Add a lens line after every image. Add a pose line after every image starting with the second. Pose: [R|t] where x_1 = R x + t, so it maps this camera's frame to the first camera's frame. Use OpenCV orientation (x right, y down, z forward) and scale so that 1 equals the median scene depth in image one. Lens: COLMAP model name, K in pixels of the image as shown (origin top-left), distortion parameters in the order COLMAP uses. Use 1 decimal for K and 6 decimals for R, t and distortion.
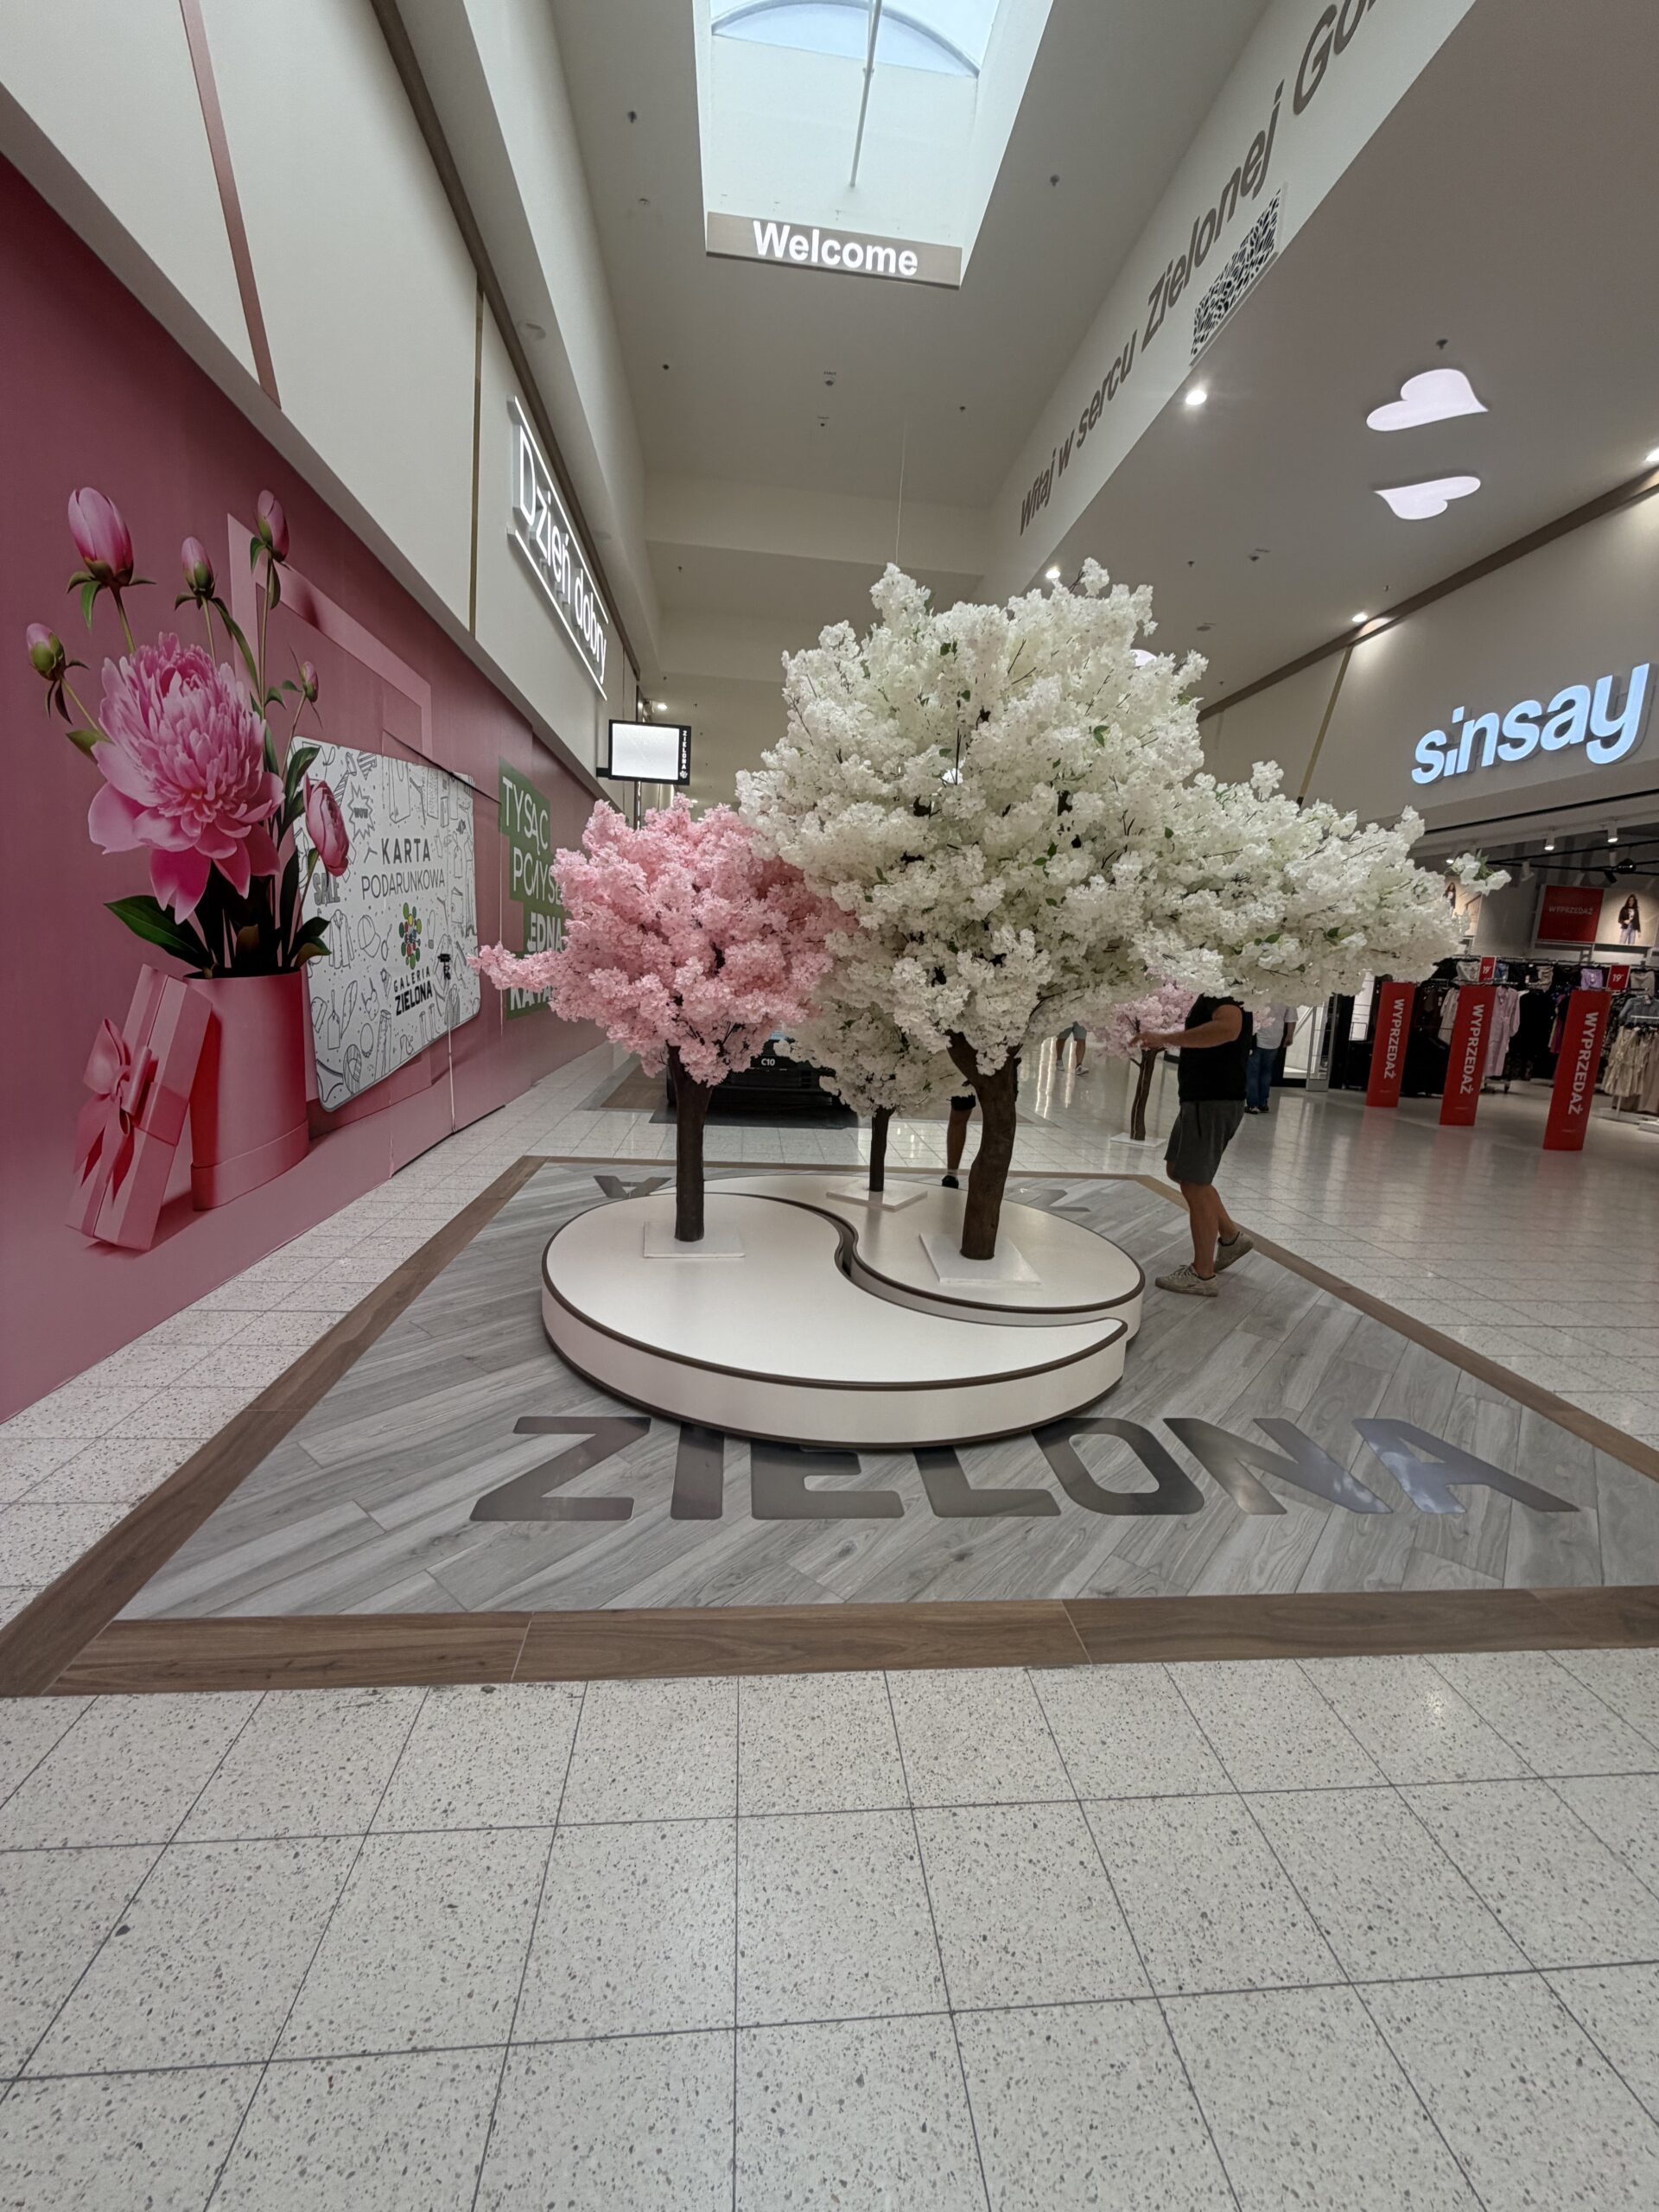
lens RADIAL K [[874.2, 0, 834.8], [0, 874.2, 1099.3], [0, 0, 1]] dist [-0.000846, -0.000023]
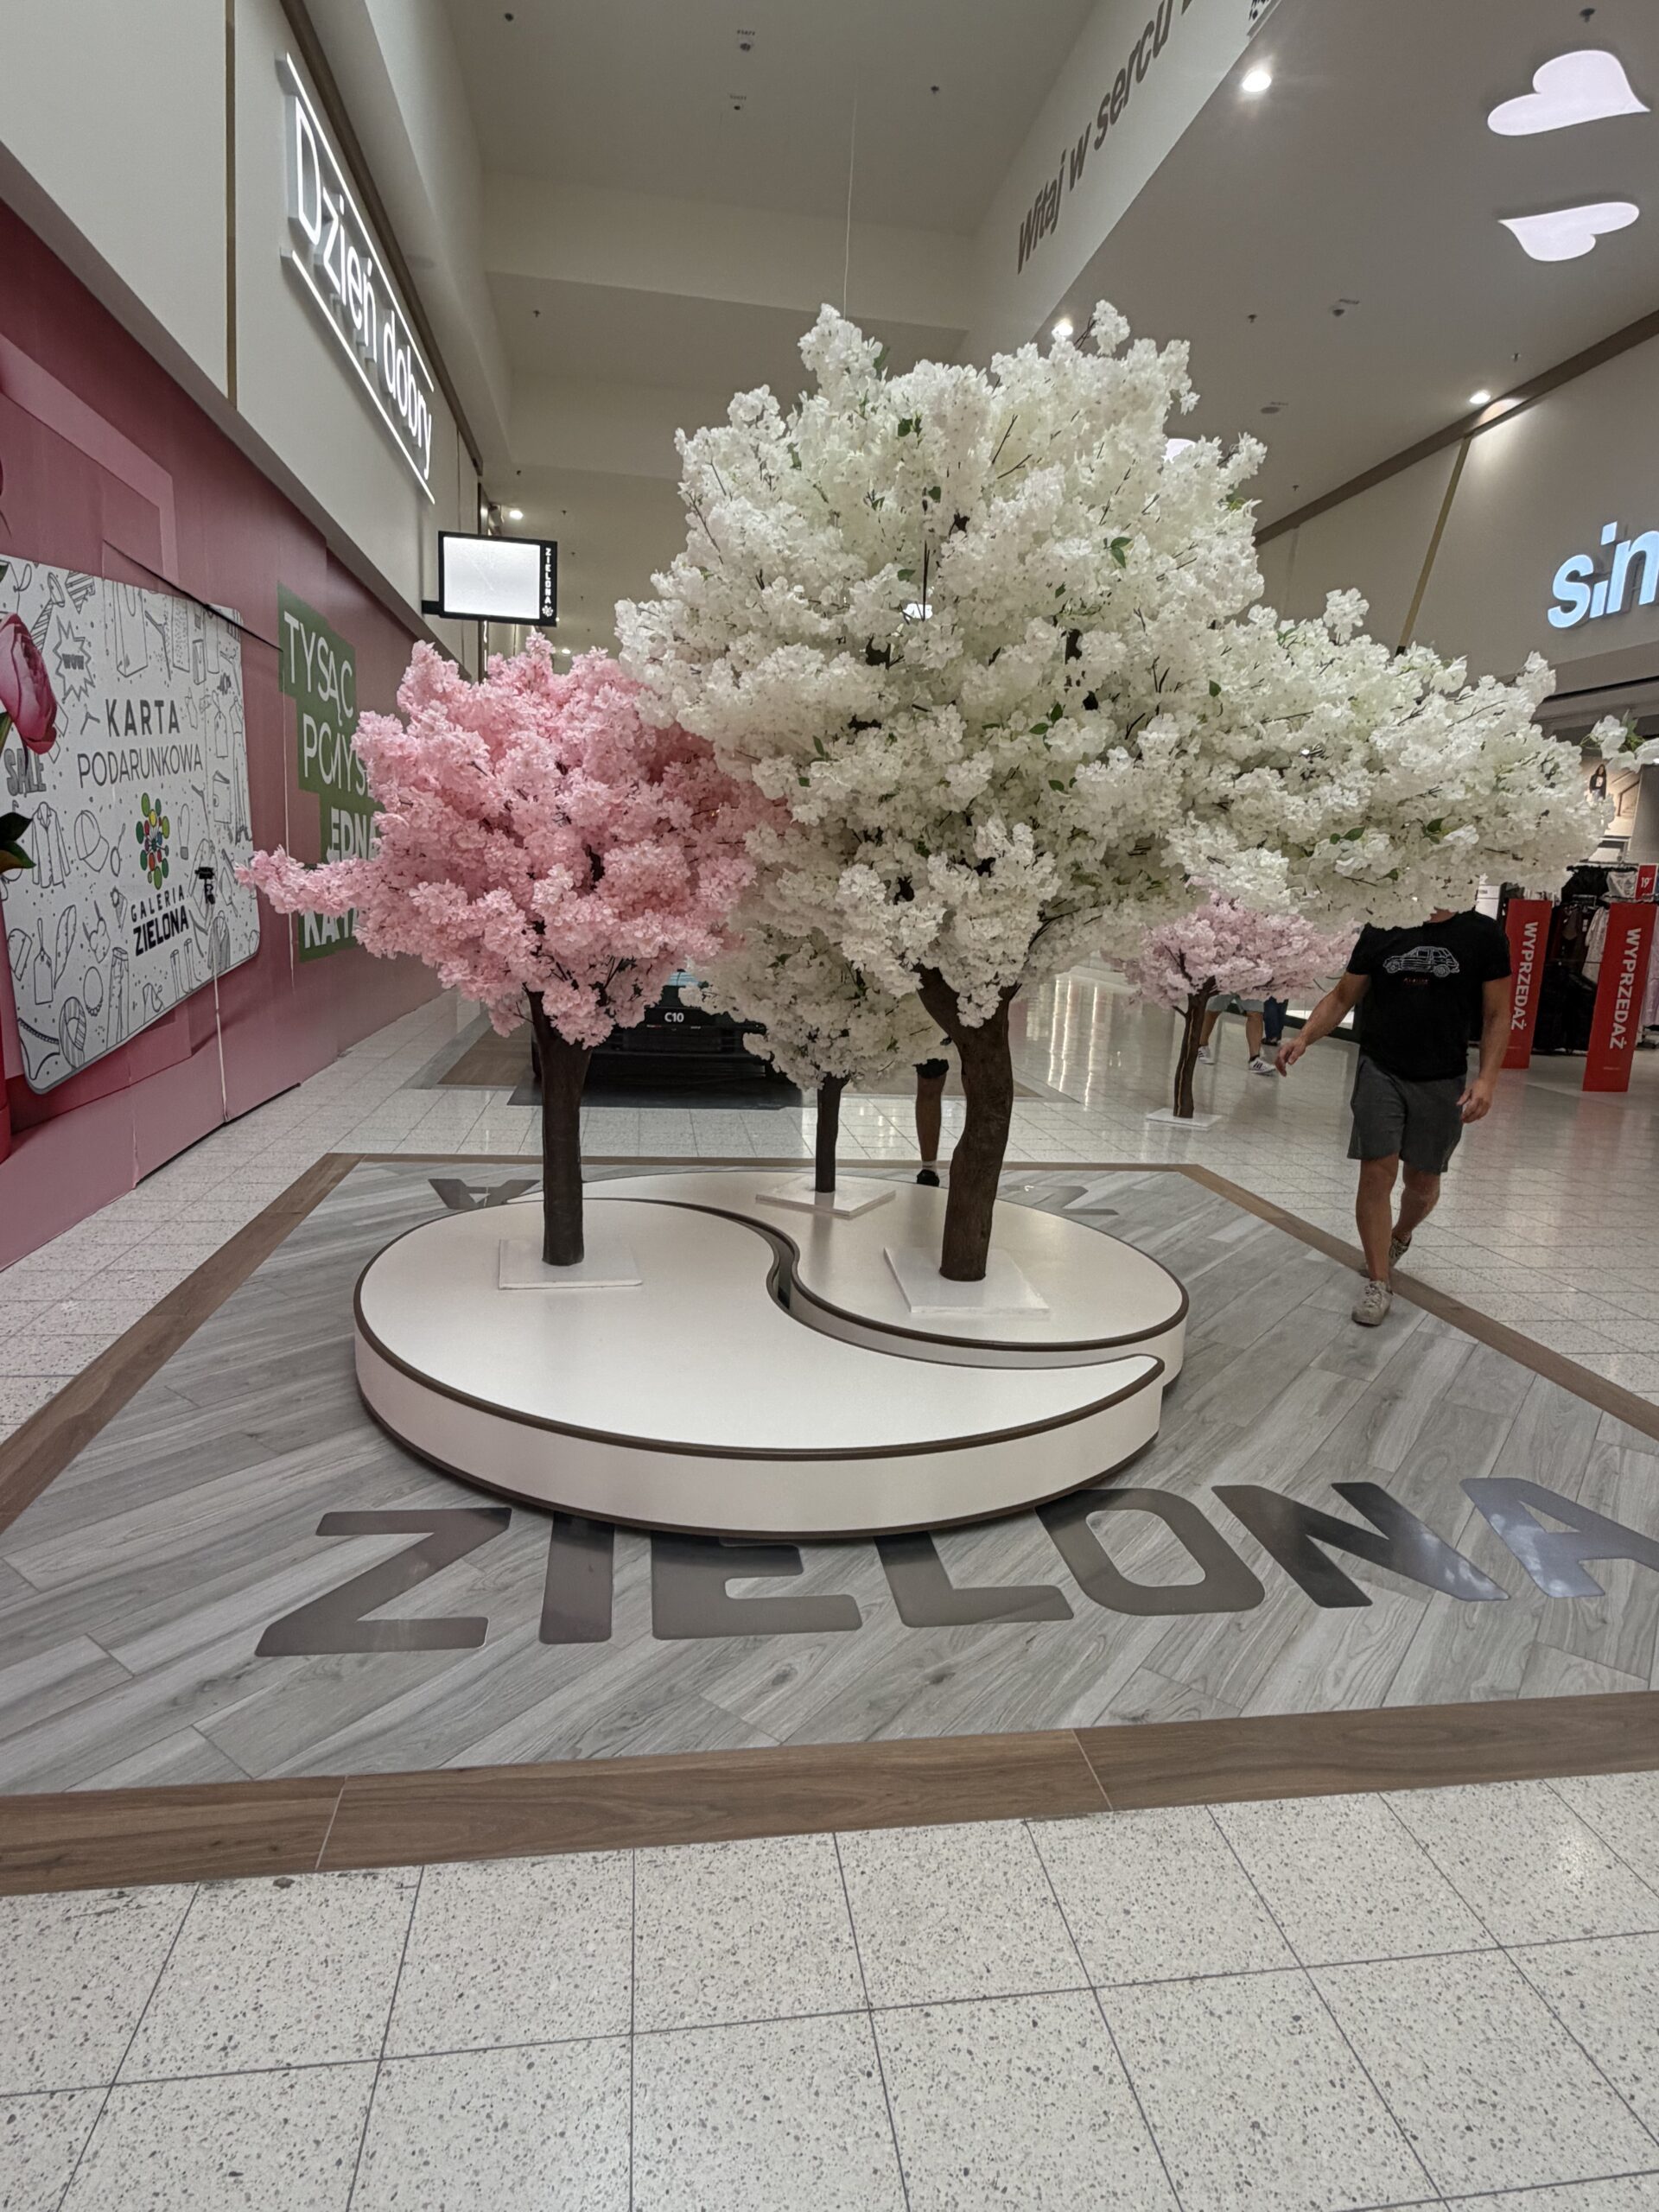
lens RADIAL K [[1214.7, 0, 836.5], [0, 1214.7, 1105.8], [0, 0, 1]] dist [-0.000807, -0.000024]
pose [[0.998547, -0.016219, 0.051397, 0.009711], [0.014740, 0.999470, 0.029036, 0.007648], [-0.051840, -0.028236, 0.998256, -0.002102]]
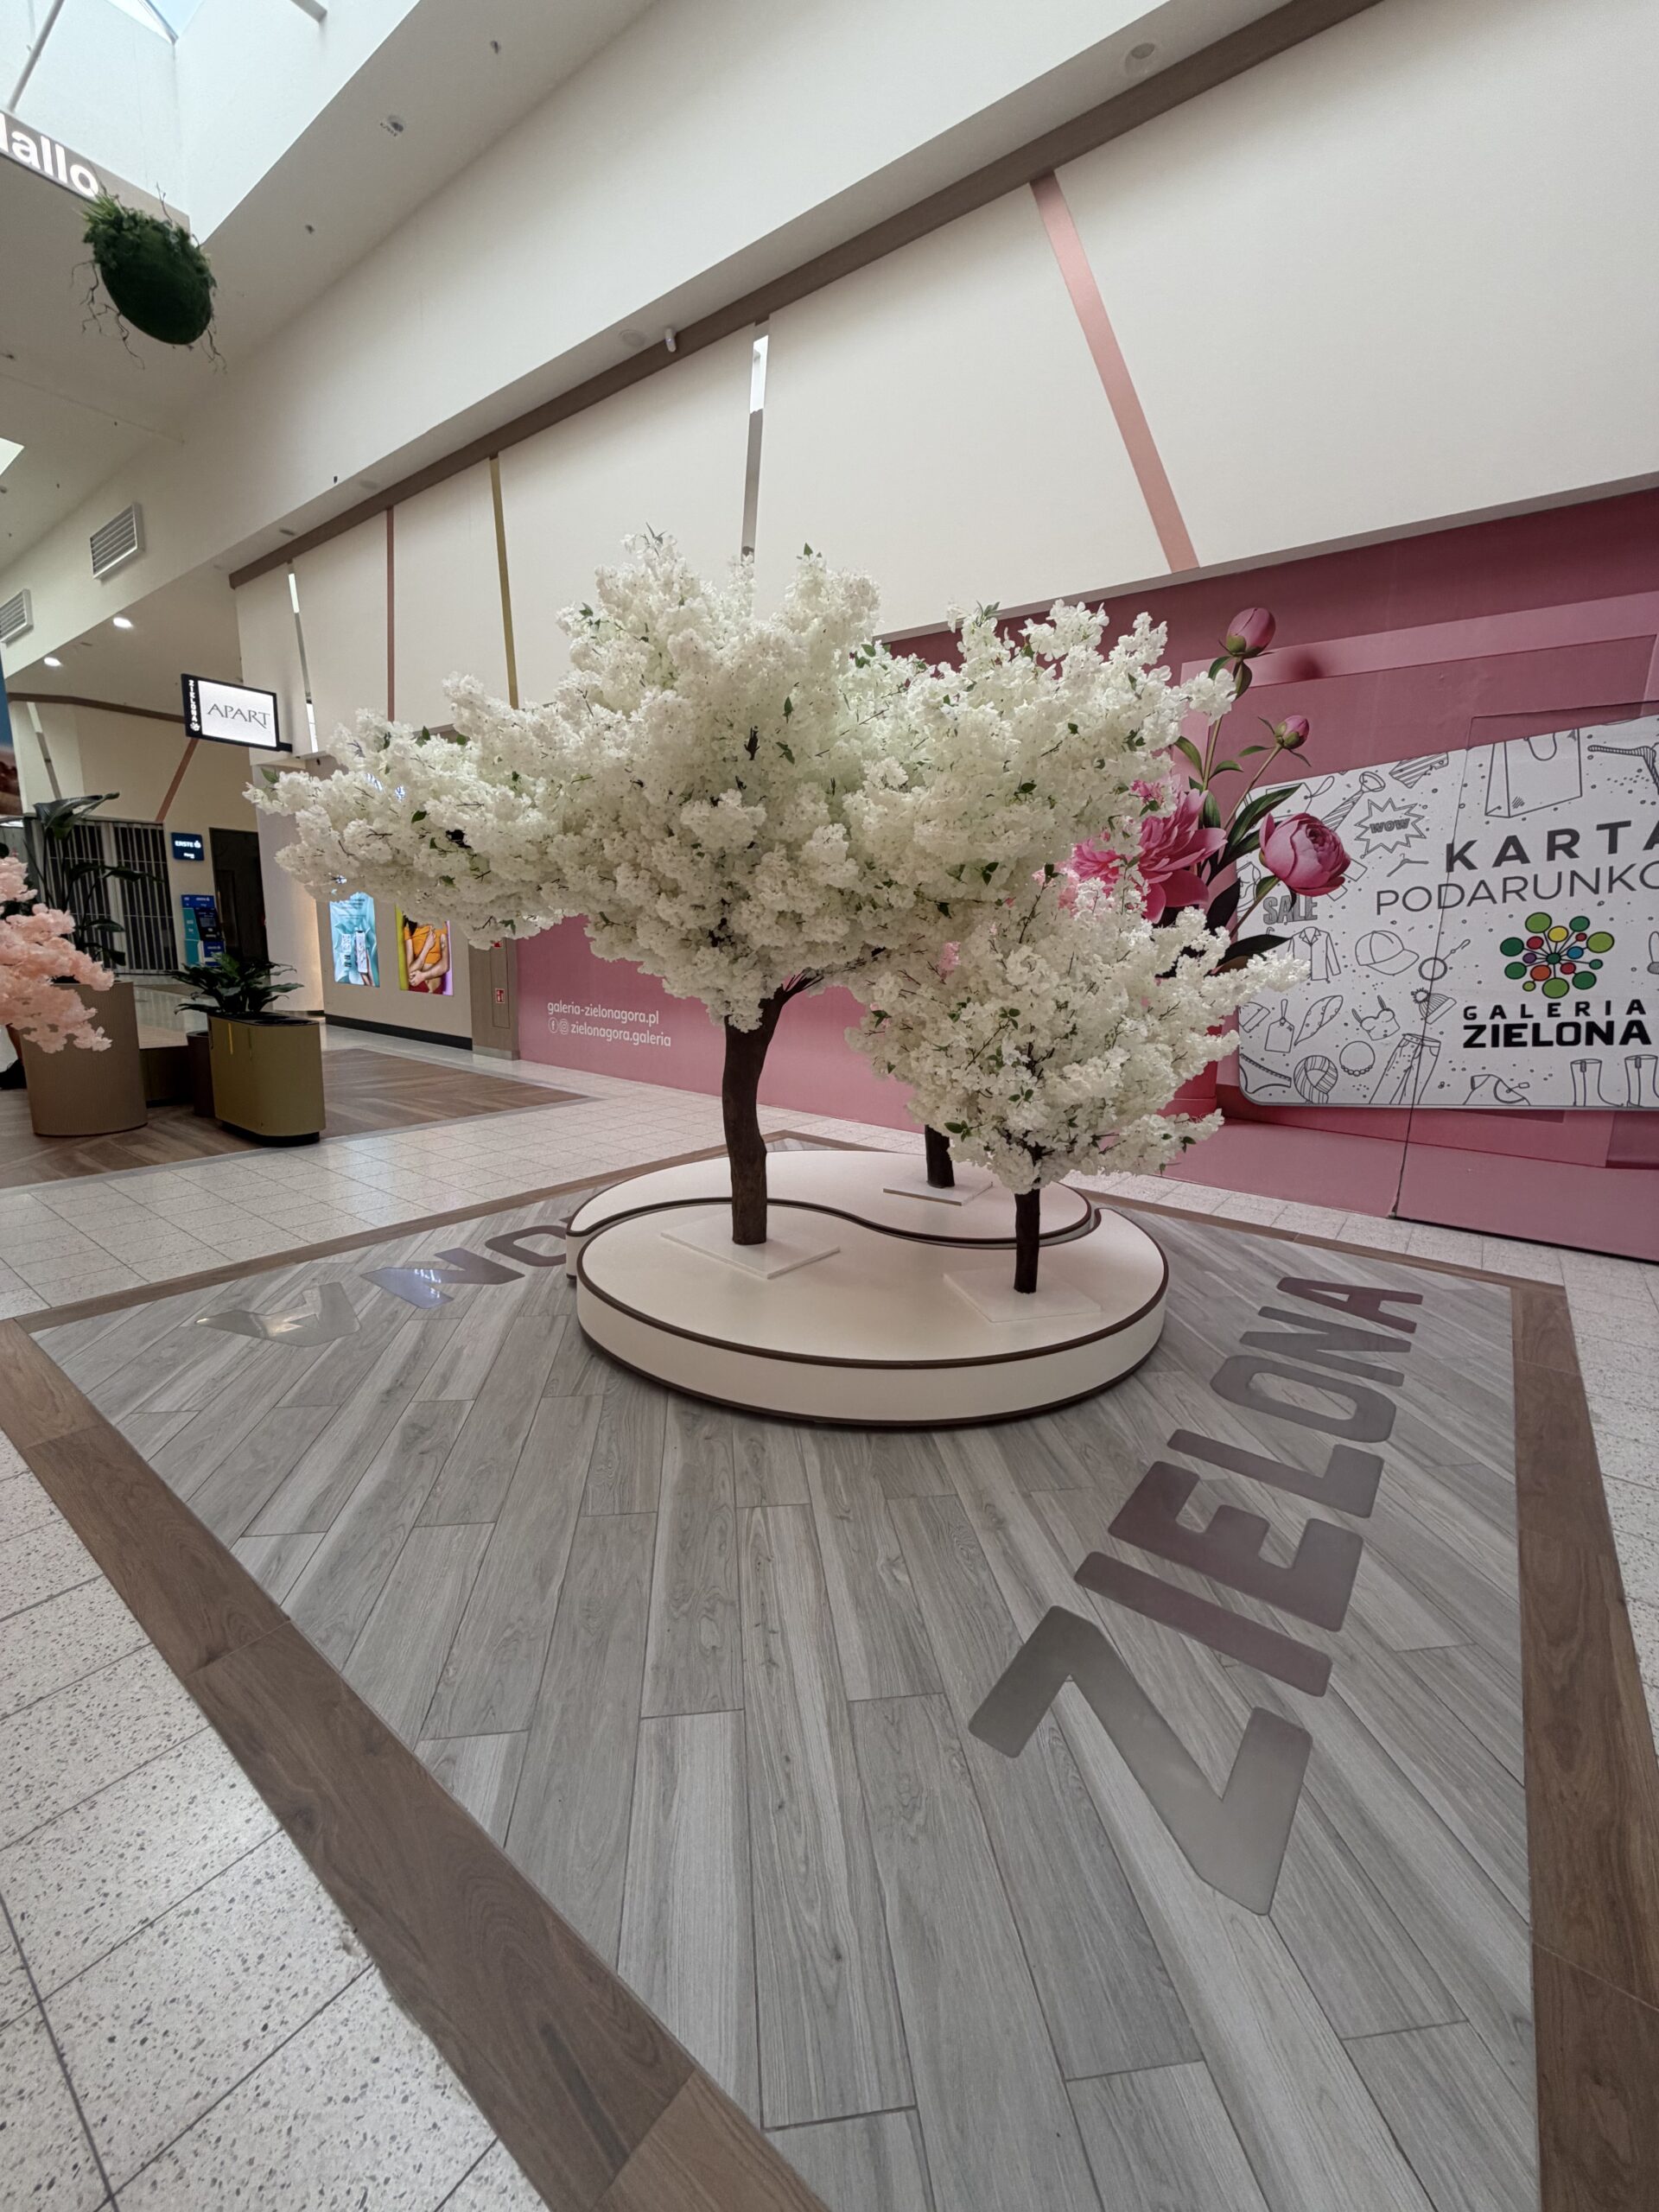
lens RADIAL K [[874.2, 0, 829.9], [0, 874.2, 1097.4], [0, 0, 1]] dist [-0.000846, -0.000023]
pose [[-0.671963, 0.061624, -0.738016, 0.957705], [-0.183017, 0.951805, 0.246112, -0.257674], [0.717614, 0.300448, -0.628300, 1.957655]]
